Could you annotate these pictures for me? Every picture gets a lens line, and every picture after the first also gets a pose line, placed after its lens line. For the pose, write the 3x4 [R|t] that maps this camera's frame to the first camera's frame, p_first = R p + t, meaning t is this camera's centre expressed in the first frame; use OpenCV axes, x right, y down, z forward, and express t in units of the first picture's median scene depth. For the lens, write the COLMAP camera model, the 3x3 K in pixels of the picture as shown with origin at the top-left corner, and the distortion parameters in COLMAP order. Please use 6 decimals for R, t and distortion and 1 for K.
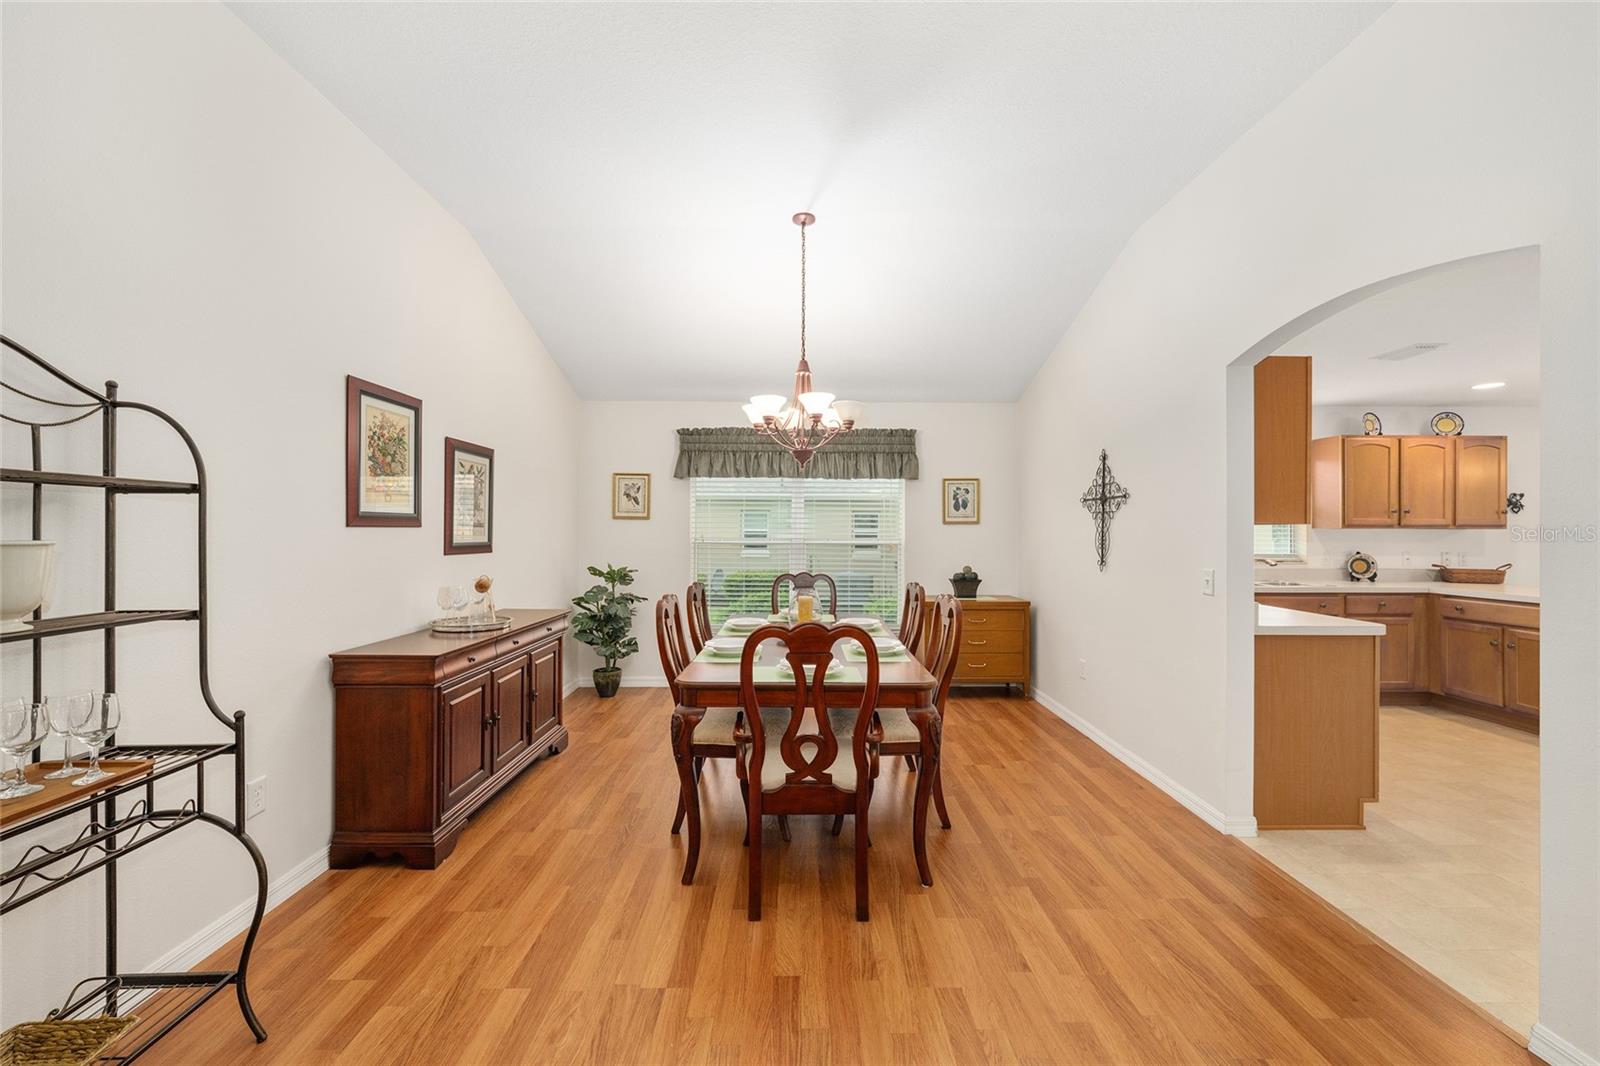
lens RADIAL K [[630.9, 0, 794.5], [0, 630.9, 528.7], [0, 0, 1]] dist [-0.002740, -0.000002]
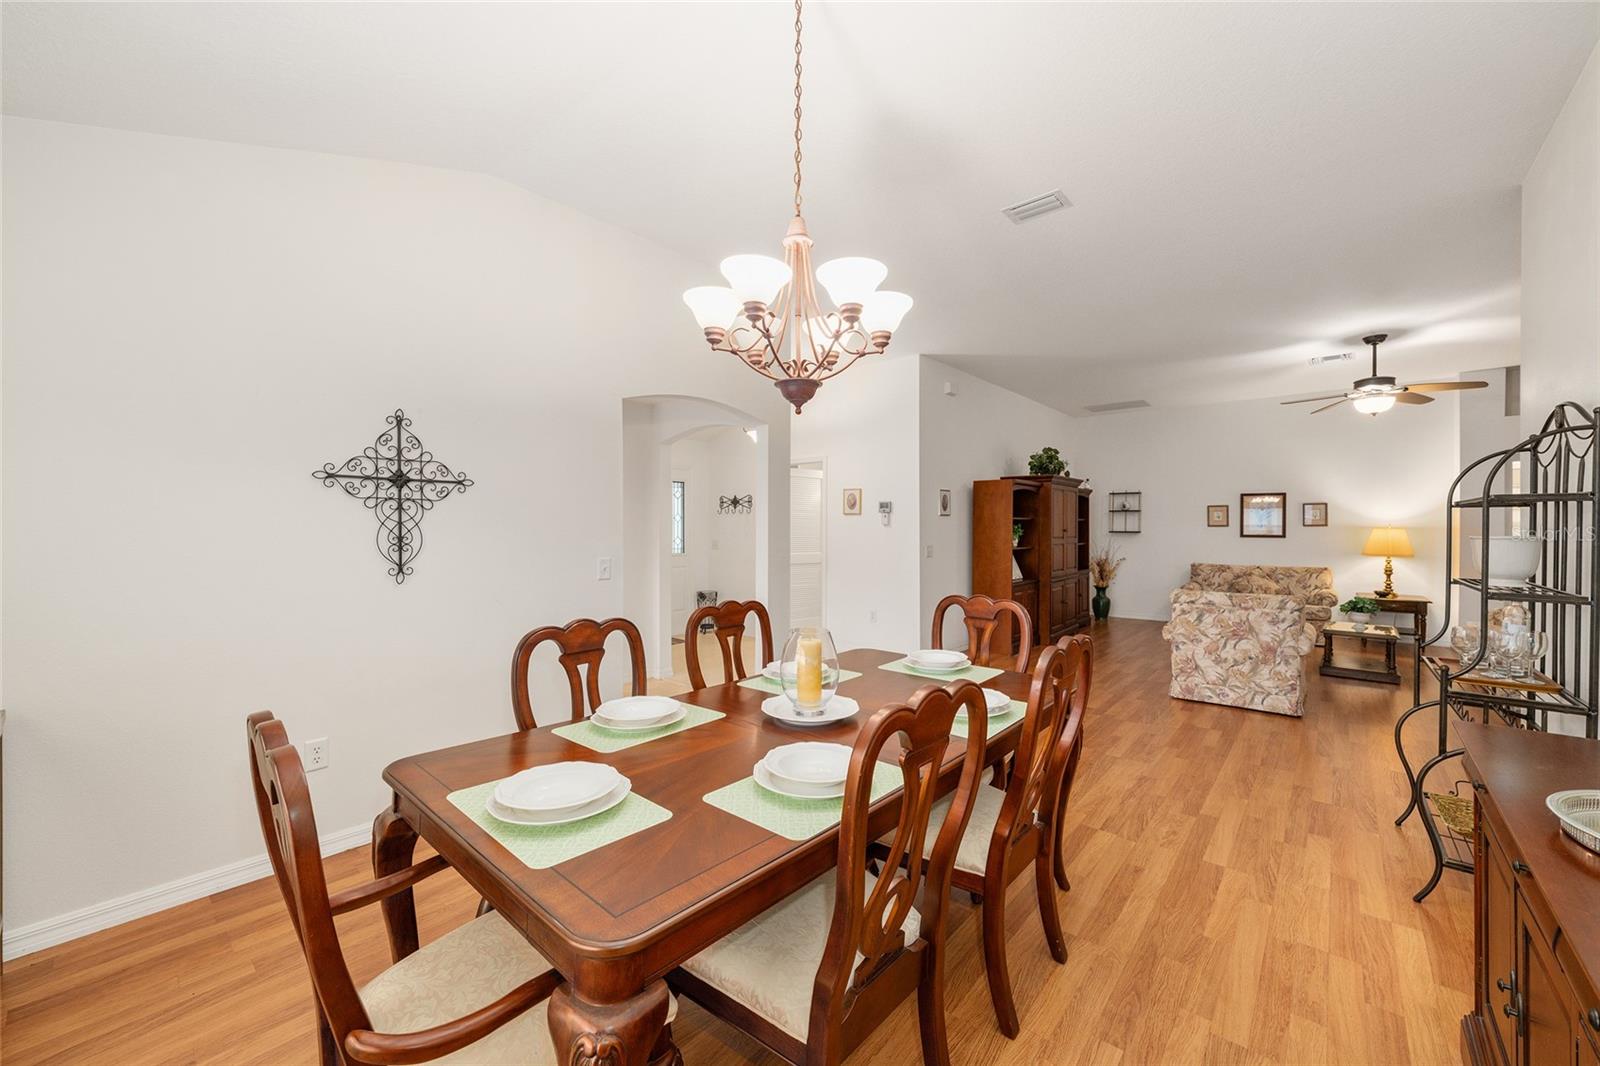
lens RADIAL K [[630.9, 0, 807.1], [0, 630.9, 526.9], [0, 0, 1]] dist [-0.002740, -0.000002]
pose [[-0.764619, -0.005649, 0.644458, -0.265147], [-0.007527, 0.999972, -0.000166, 0.001155], [-0.644439, -0.004978, -0.764640, 1.083426]]
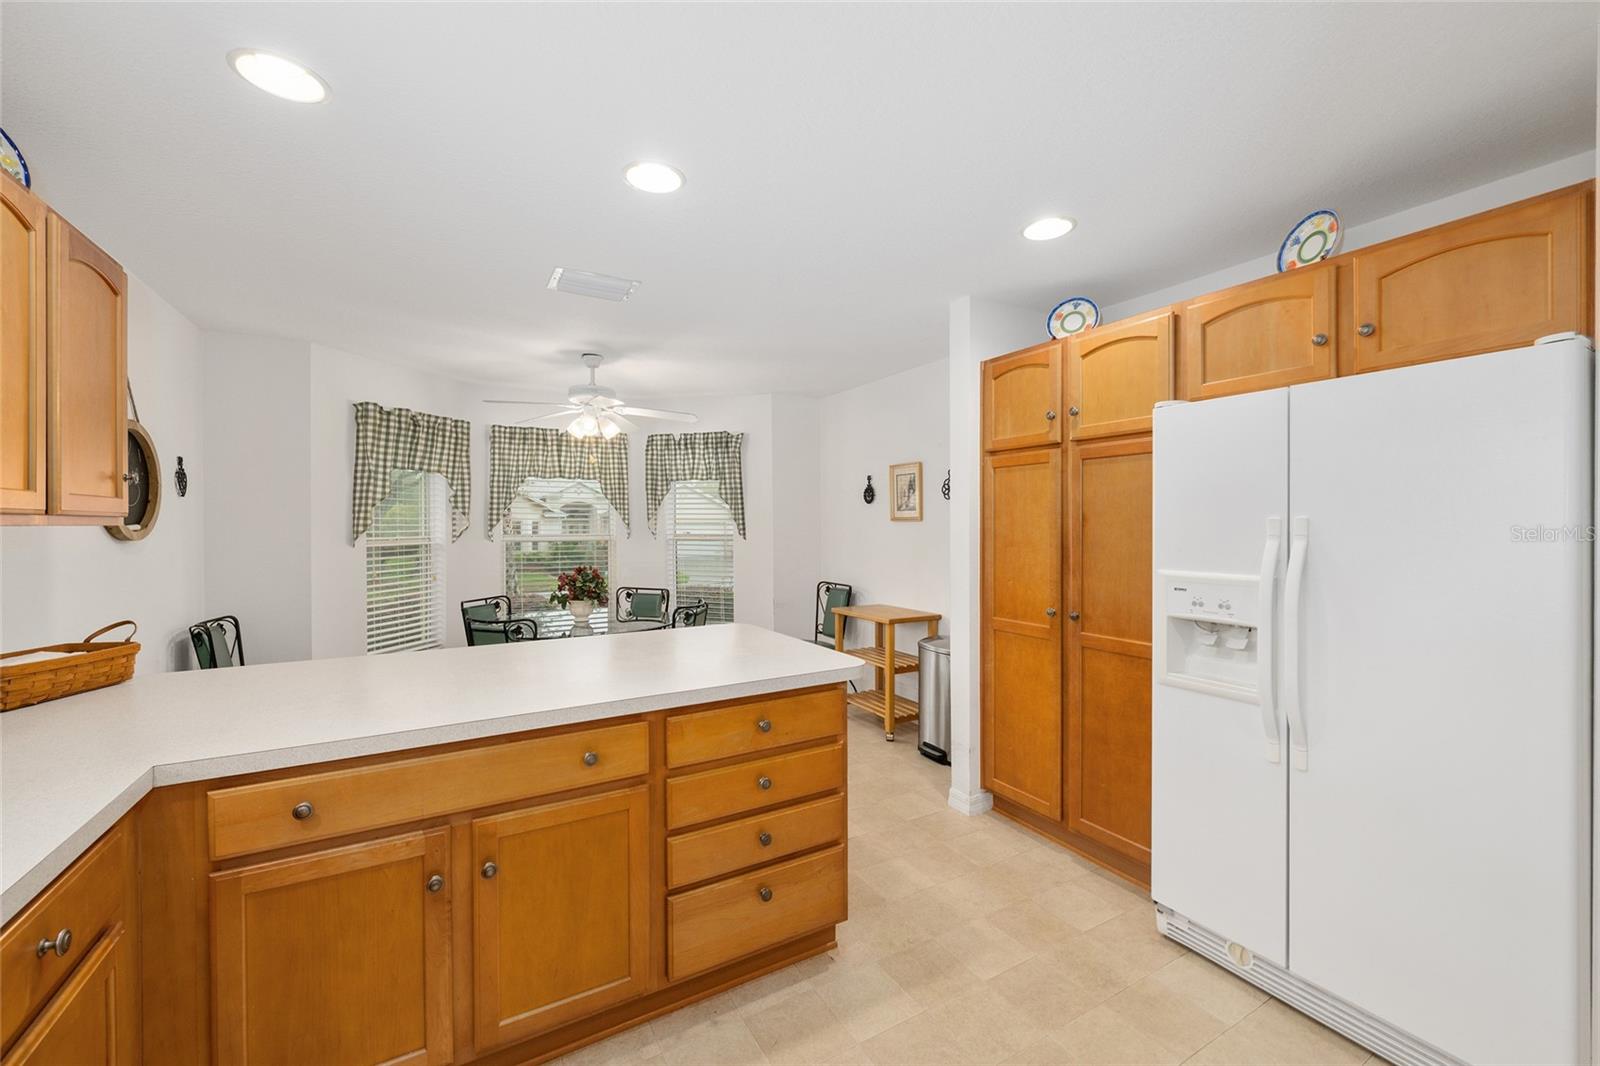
lens RADIAL K [[630.9, 0, 824.3], [0, 630.9, 525.2], [0, 0, 1]] dist [-0.002740, -0.000002]
pose [[-0.504794, -0.004861, 0.863226, 0.720474], [-0.001189, 0.999987, 0.004936, -0.002488], [-0.863239, 0.001465, -0.504793, 0.966555]]
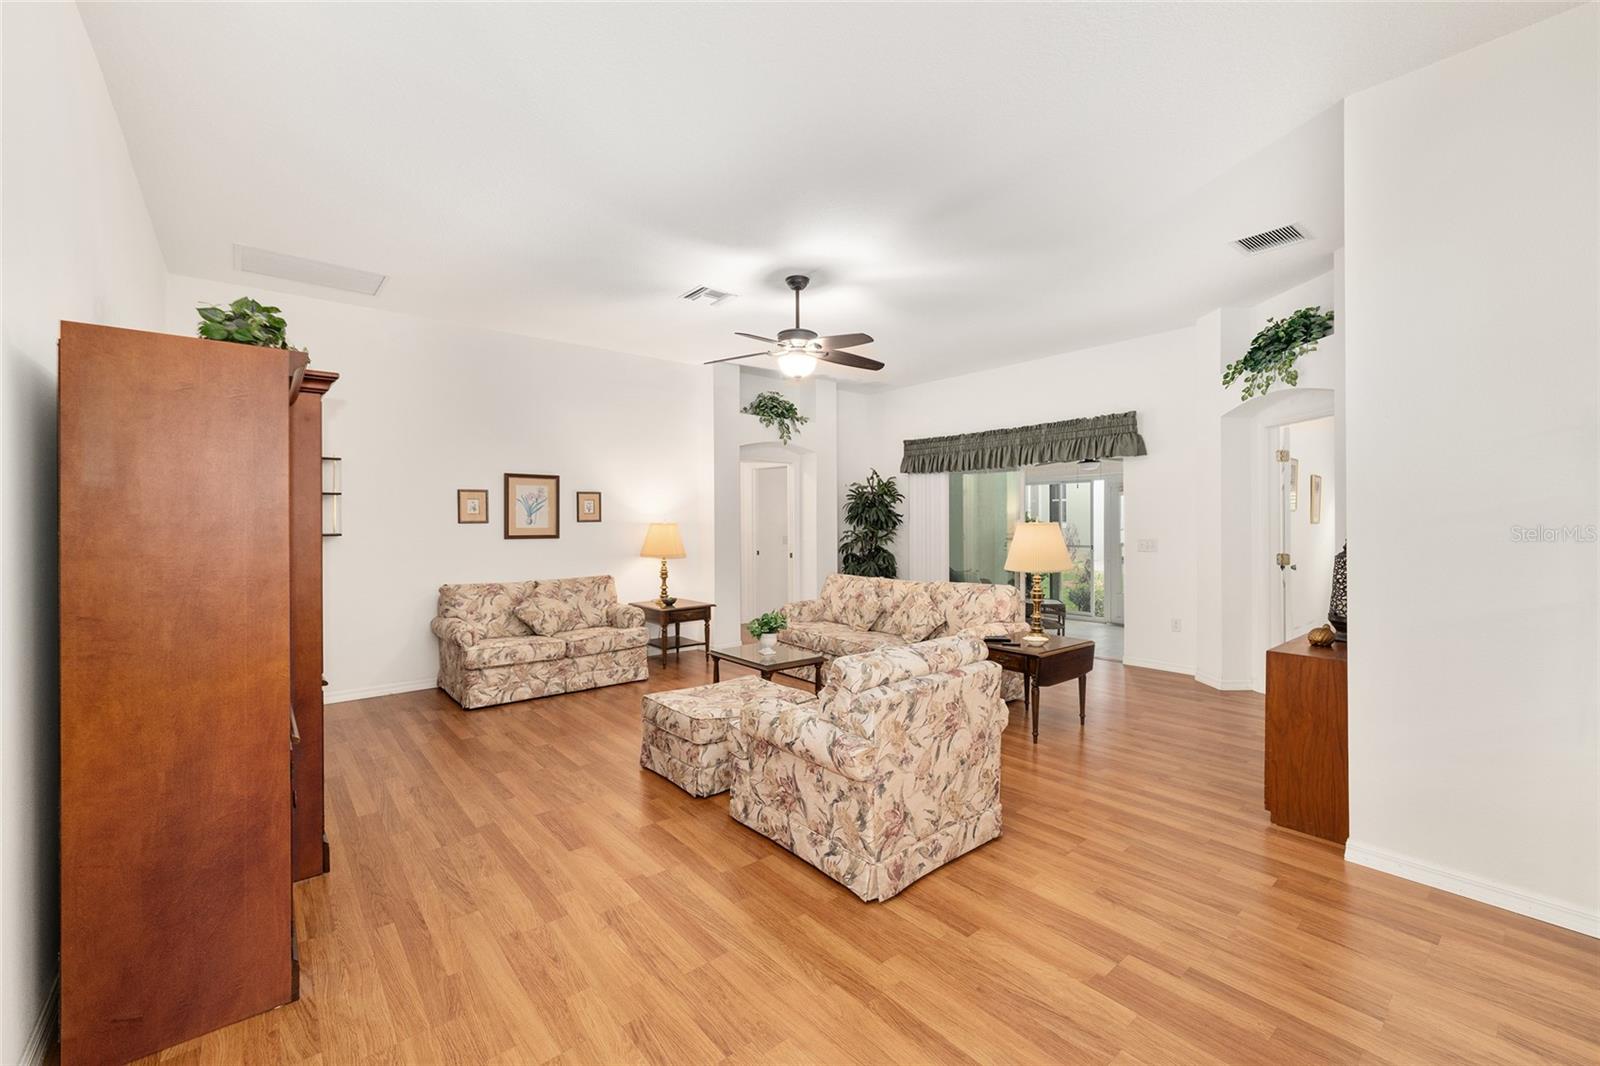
lens RADIAL K [[650.4, 0, 797.9], [0, 650.4, 523.5], [0, 0, 1]] dist [-0.007224, -0.000123]
pose [[-0.763784, 0.000115, -0.645471, 0.331933], [0.004037, 0.999981, -0.004598, -0.000345], [0.645459, -0.006118, -0.763771, 0.169799]]
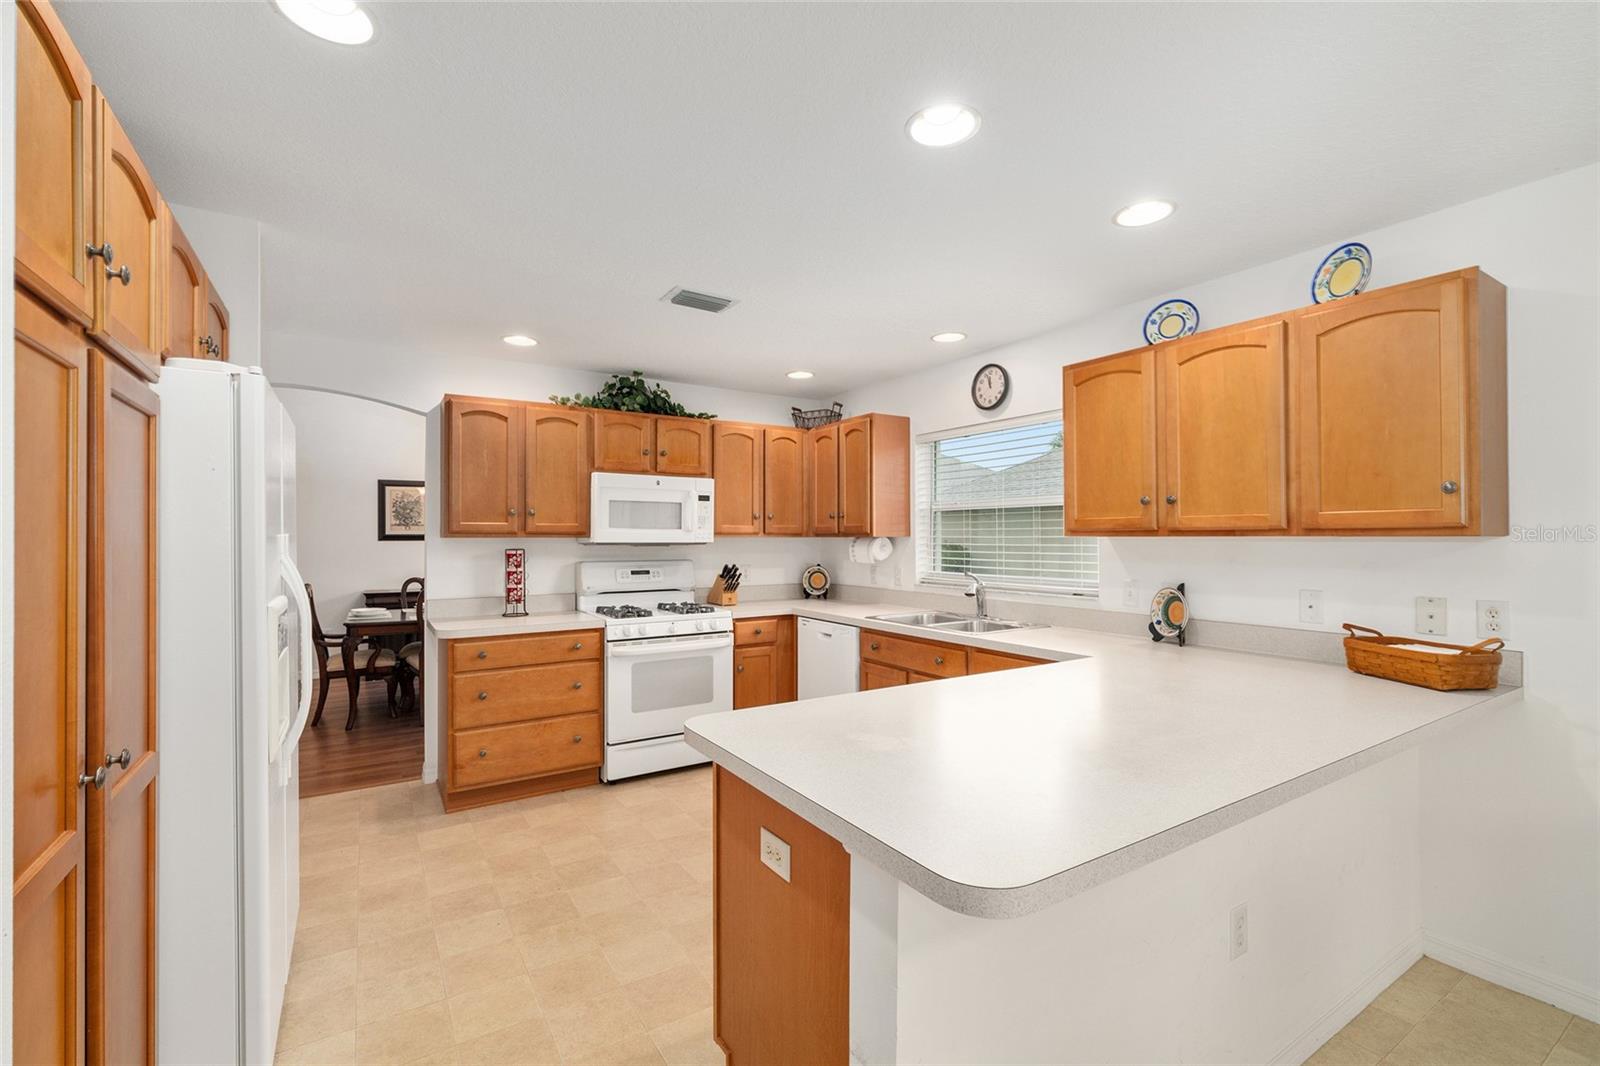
lens RADIAL K [[678.6, 0, 798.3], [0, 678.6, 535.0], [0, 0, 1]] dist [-0.002717, 0.000163]
pose [[0.535274, -0.008875, -0.844632, 1.437161], [0.005259, 0.999960, -0.007174, 0.001468], [0.844662, -0.000602, 0.535300, 0.564578]]
